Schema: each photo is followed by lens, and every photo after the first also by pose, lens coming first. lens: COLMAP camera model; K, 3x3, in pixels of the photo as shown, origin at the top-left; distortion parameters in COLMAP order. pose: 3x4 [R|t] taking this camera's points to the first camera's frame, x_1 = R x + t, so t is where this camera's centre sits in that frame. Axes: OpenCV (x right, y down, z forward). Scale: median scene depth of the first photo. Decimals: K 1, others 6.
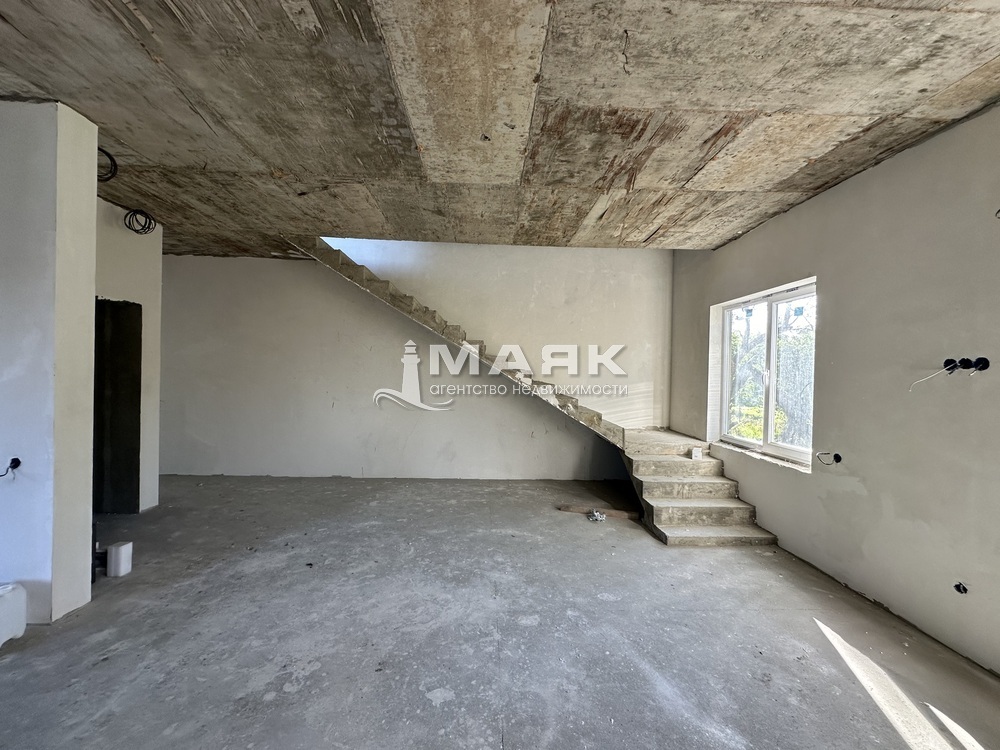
lens RADIAL K [[398.5, 0, 500.0], [0, 398.5, 375.0], [0, 0, 1]] dist [-0.003066, 0.000724]
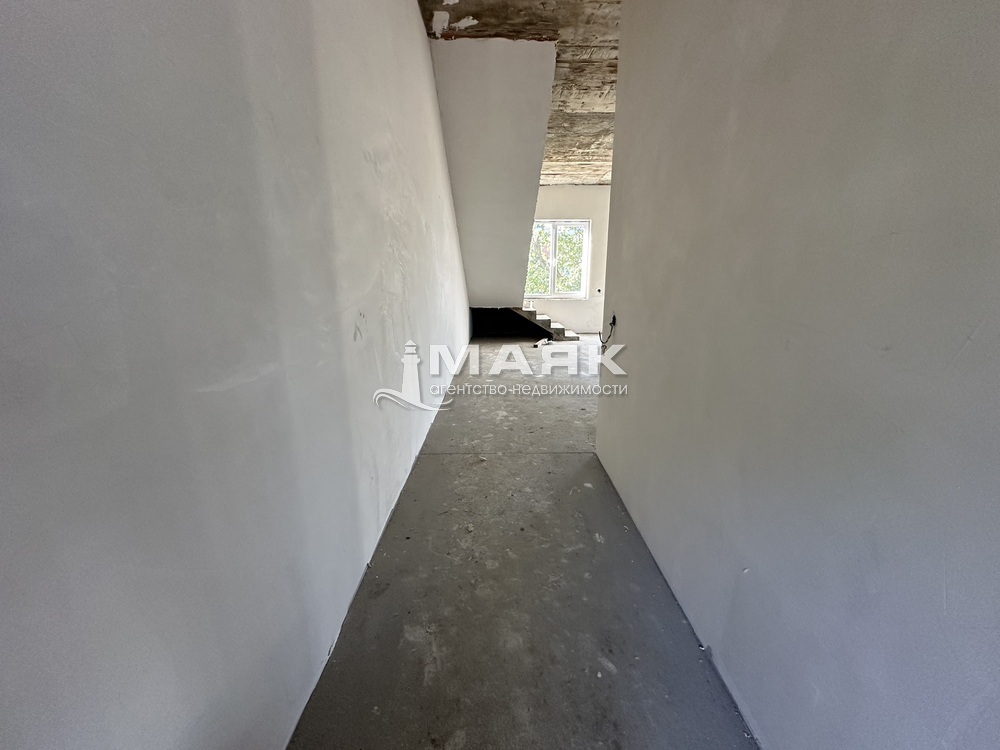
lens RADIAL K [[398.5, 0, 500.0], [0, 398.5, 375.0], [0, 0, 1]] dist [-0.003066, 0.000724]
pose [[0.026155, -0.257965, 0.965800, -2.028085], [0.012485, 0.966140, 0.257717, 0.057752], [-0.999580, 0.005317, 0.028490, 1.587112]]
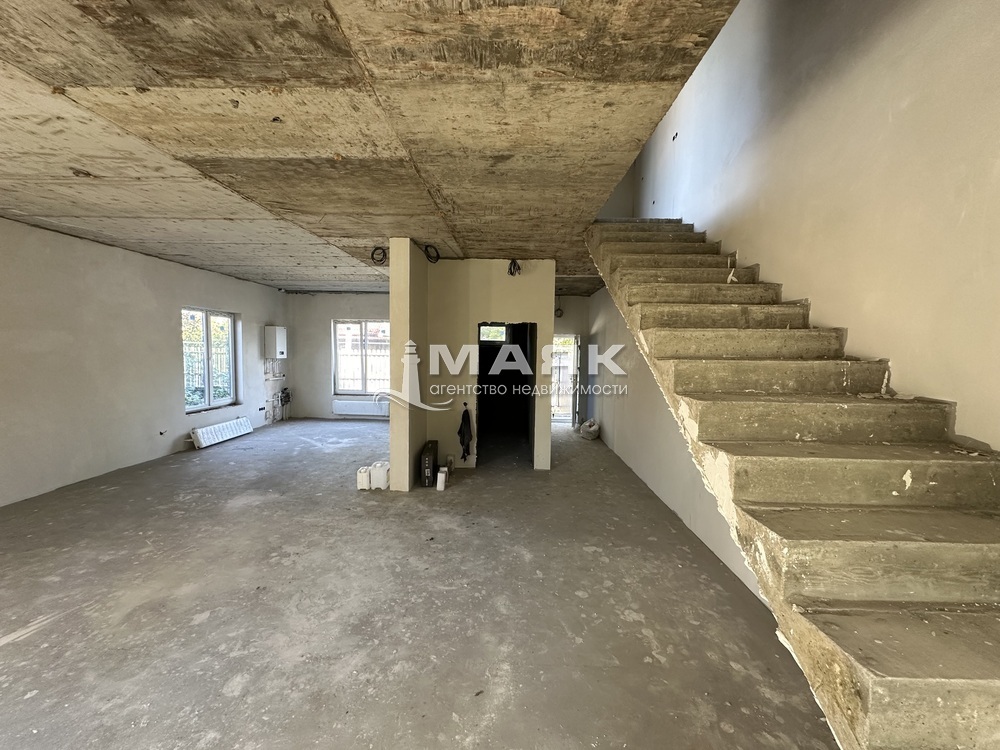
lens RADIAL K [[398.5, 0, 500.0], [0, 398.5, 375.0], [0, 0, 1]] dist [-0.003066, 0.000724]
pose [[-0.065374, 0.042100, -0.996972, 0.674311], [-0.027064, 0.998667, 0.043946, -0.068936], [0.997494, 0.029855, -0.064147, 1.270276]]
